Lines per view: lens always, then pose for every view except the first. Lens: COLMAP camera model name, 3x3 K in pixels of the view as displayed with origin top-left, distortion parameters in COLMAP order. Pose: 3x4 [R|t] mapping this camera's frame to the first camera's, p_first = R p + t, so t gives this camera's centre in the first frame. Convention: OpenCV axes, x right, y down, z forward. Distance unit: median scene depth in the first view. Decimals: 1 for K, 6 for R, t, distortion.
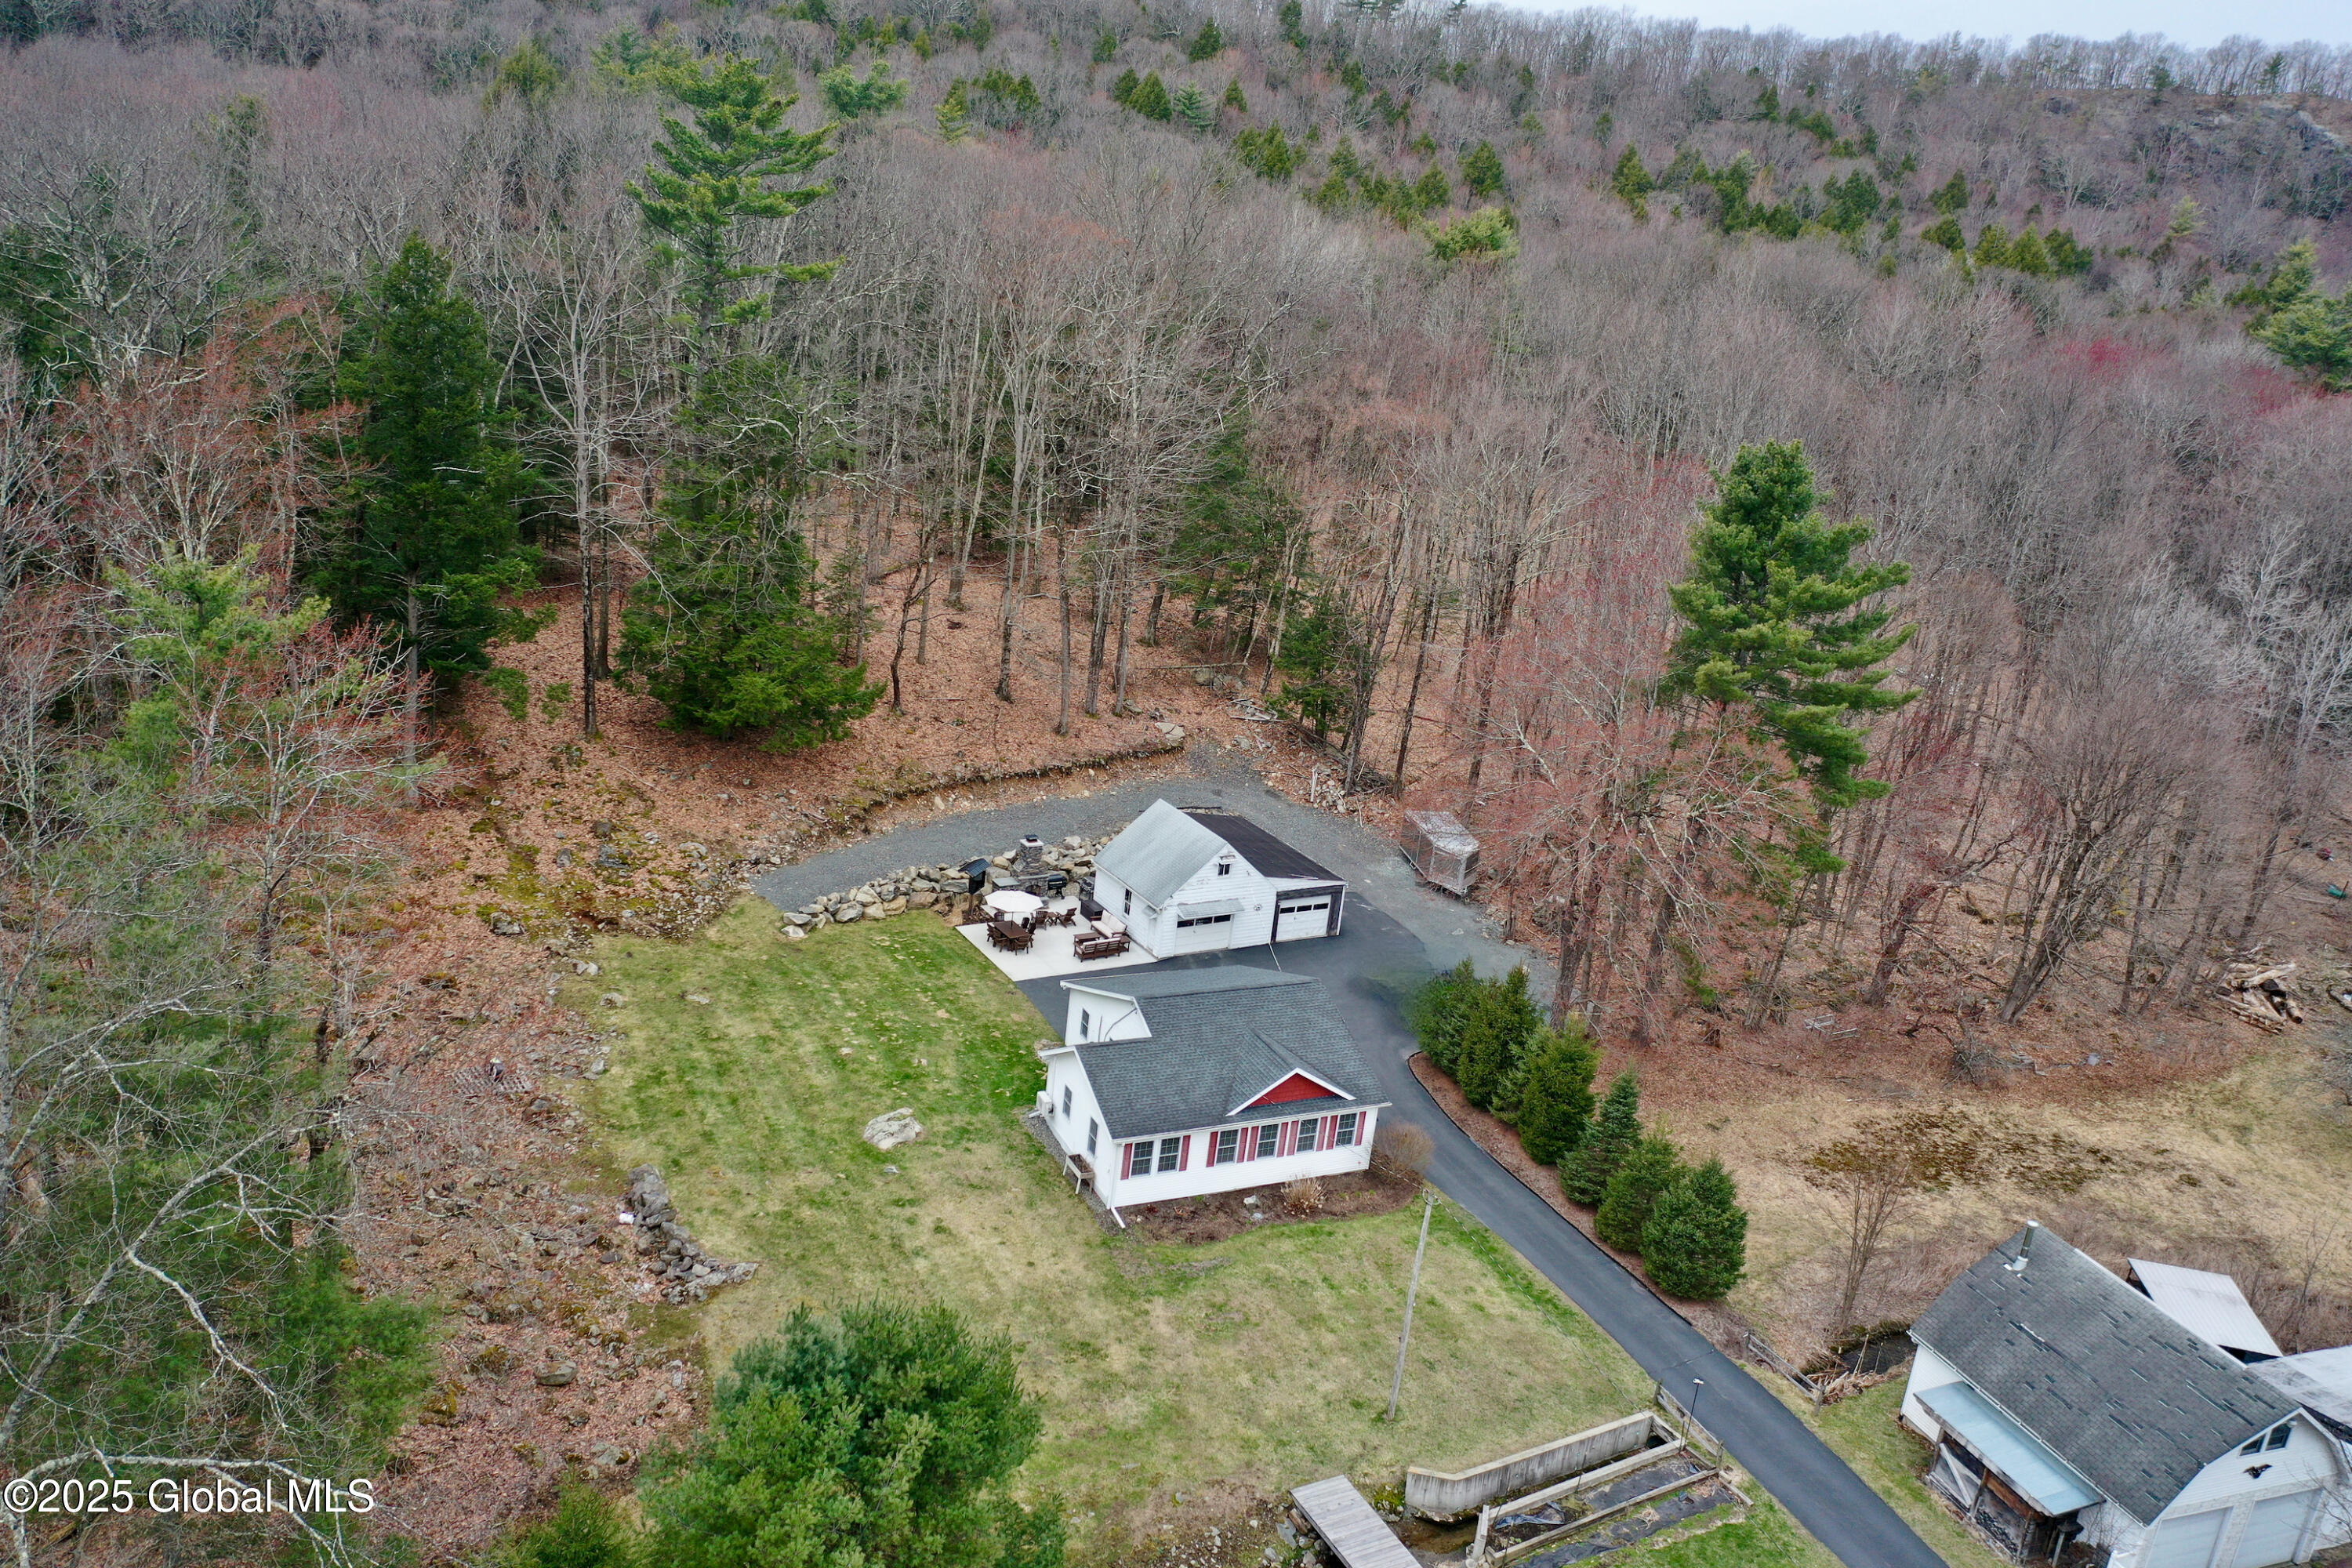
lens RADIAL K [[1861.5, 0, 1176.0], [0, 1861.5, 784.0], [0, 0, 1]] dist [0.007732, 0.006943]
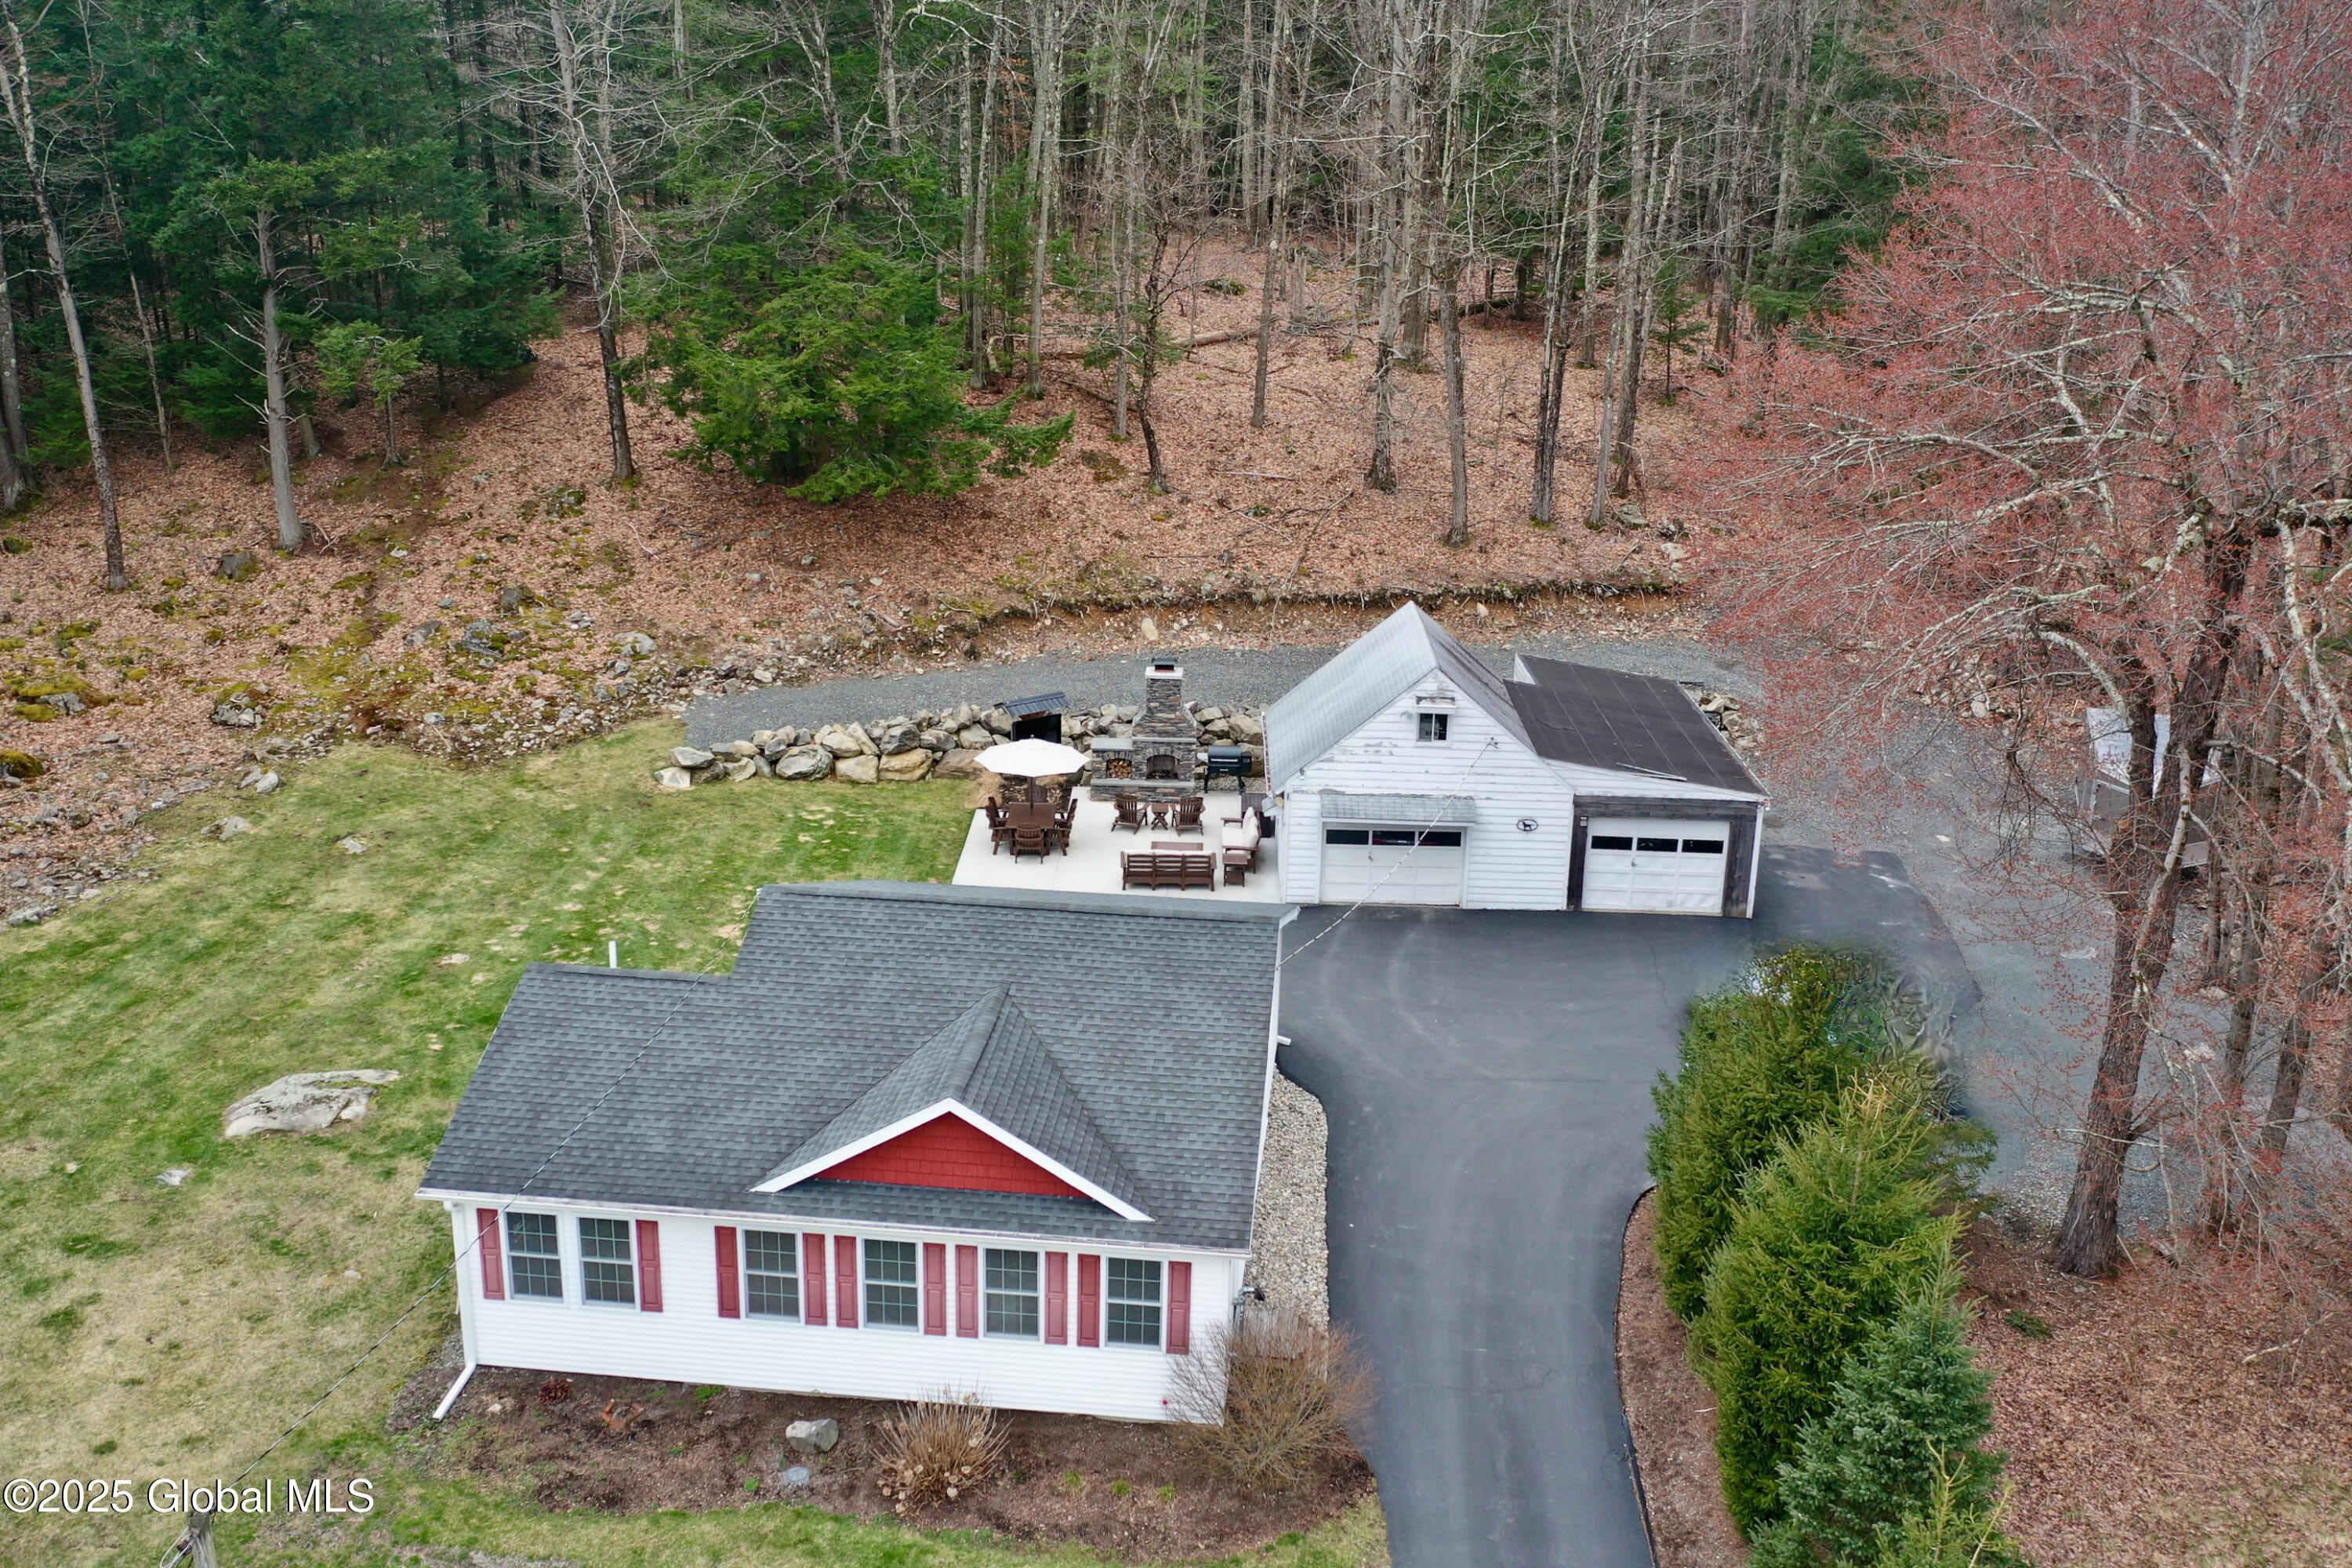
lens RADIAL K [[2103.2, 0, 1176.0], [0, 2103.2, 784.0], [0, 0, 1]] dist [0.006653, 0.004326]
pose [[0.846284, 0.073660, -0.527614, 0.258110], [-0.094202, 0.995479, -0.012120, 0.075062], [0.524336, 0.059960, 0.849398, 0.546365]]
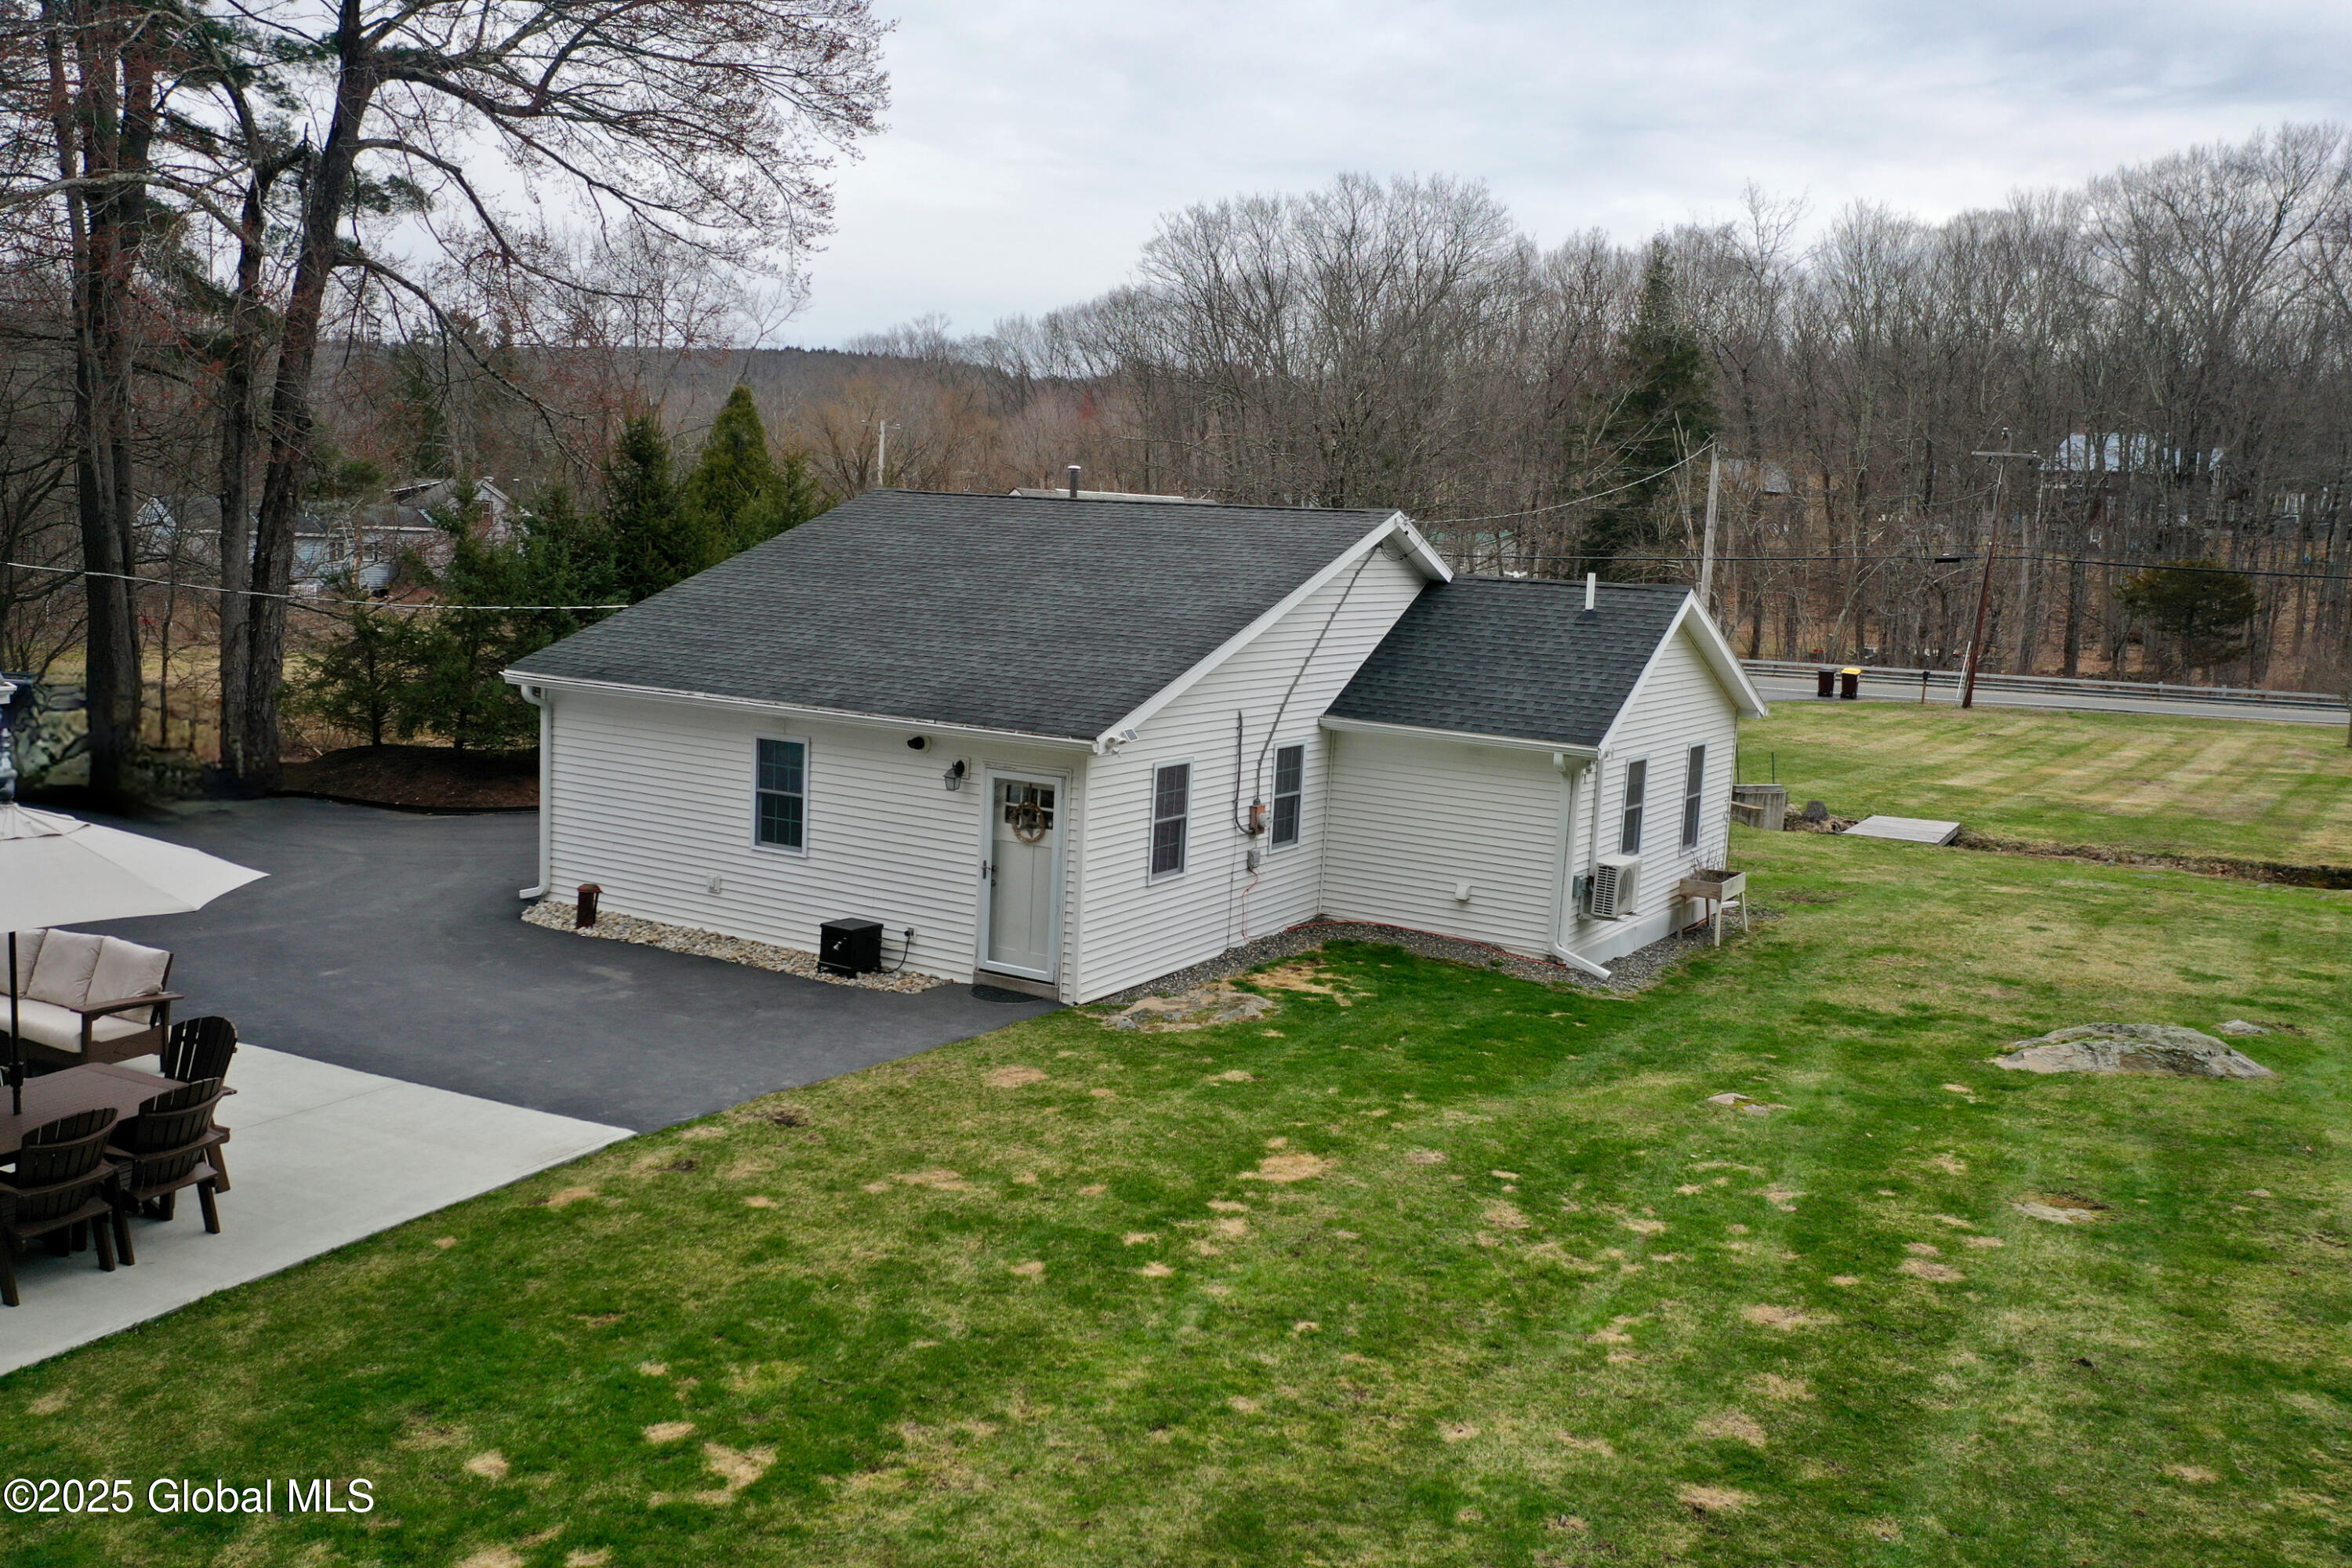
lens RADIAL K [[1957.3, 0, 1176.0], [0, 1957.3, 784.0], [0, 0, 1]] dist [0.007548, 0.003297]
pose [[-0.541952, -0.250283, 0.802276, -0.244091], [0.149289, 0.910772, 0.384978, 0.016894], [-0.827044, 0.328410, -0.456230, 1.021017]]
